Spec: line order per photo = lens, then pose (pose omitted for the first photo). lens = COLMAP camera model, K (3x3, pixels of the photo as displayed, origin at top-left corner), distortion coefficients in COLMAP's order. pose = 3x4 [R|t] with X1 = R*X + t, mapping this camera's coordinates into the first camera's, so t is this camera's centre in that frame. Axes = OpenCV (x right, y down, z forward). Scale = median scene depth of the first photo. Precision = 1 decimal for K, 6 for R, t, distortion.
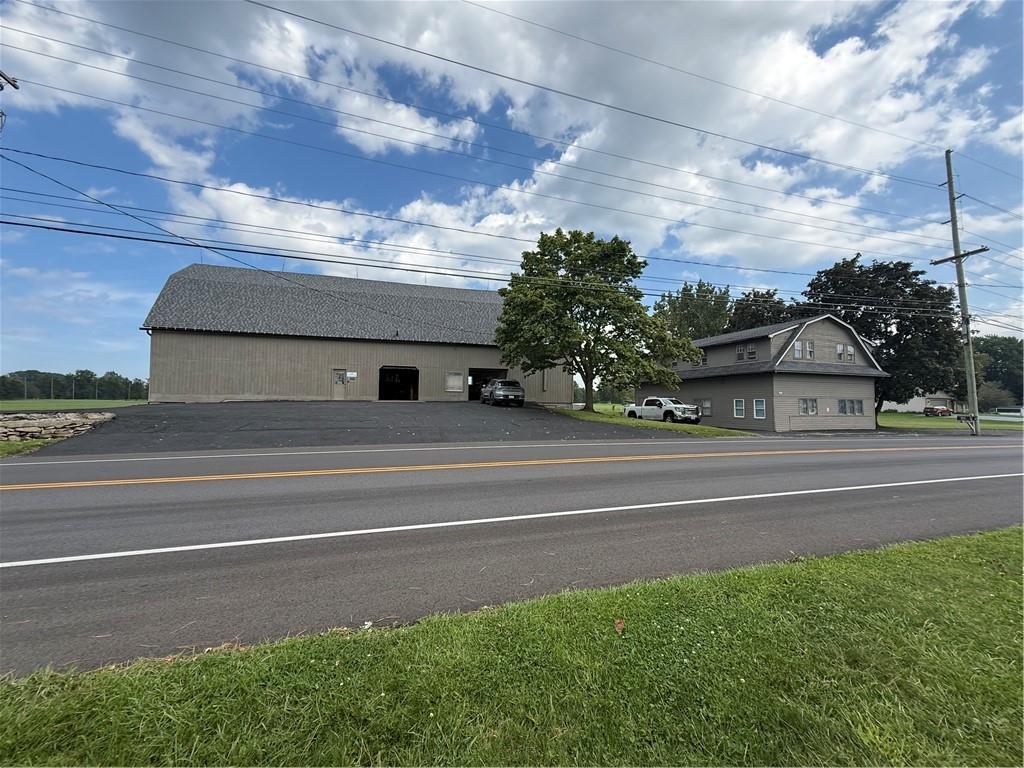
lens RADIAL K [[408.3, 0, 511.9], [0, 408.3, 384.6], [0, 0, 1]] dist [0.003167, -0.000517]
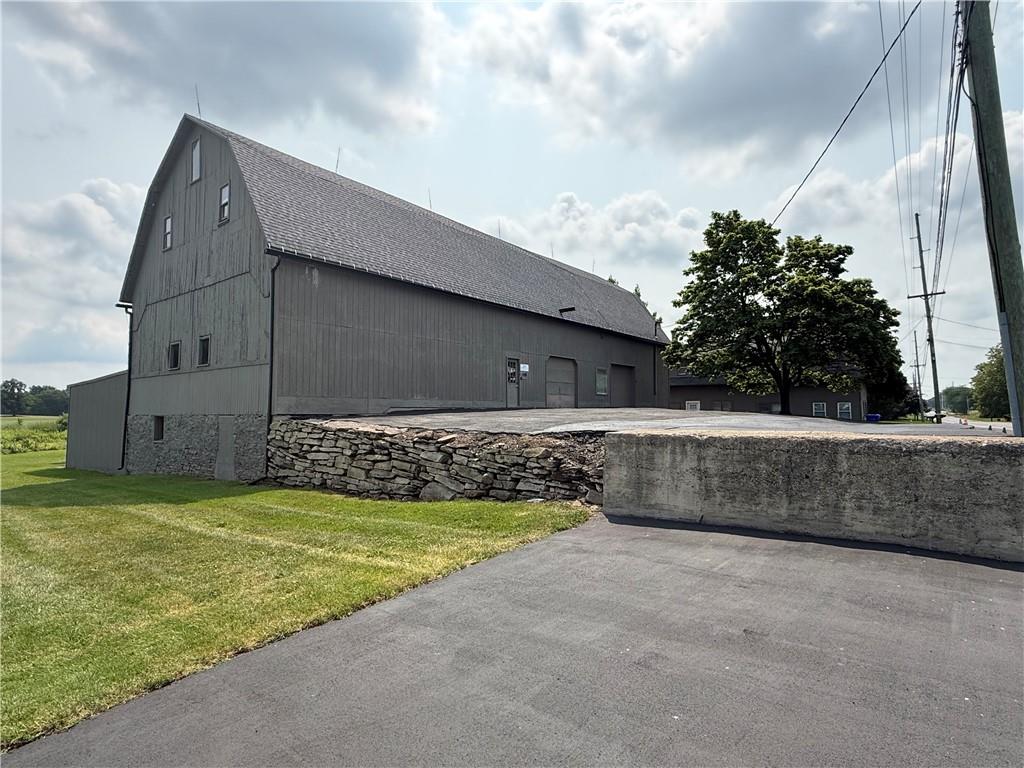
lens RADIAL K [[544.4, 0, 514.4], [0, 544.4, 385.0], [0, 0, 1]] dist [0.006407, 0.000319]
pose [[0.805766, 0.014986, 0.592044, -0.957334], [-0.010966, 0.999886, -0.010385, 0.012235], [-0.592132, 0.001876, 0.805839, 0.330953]]
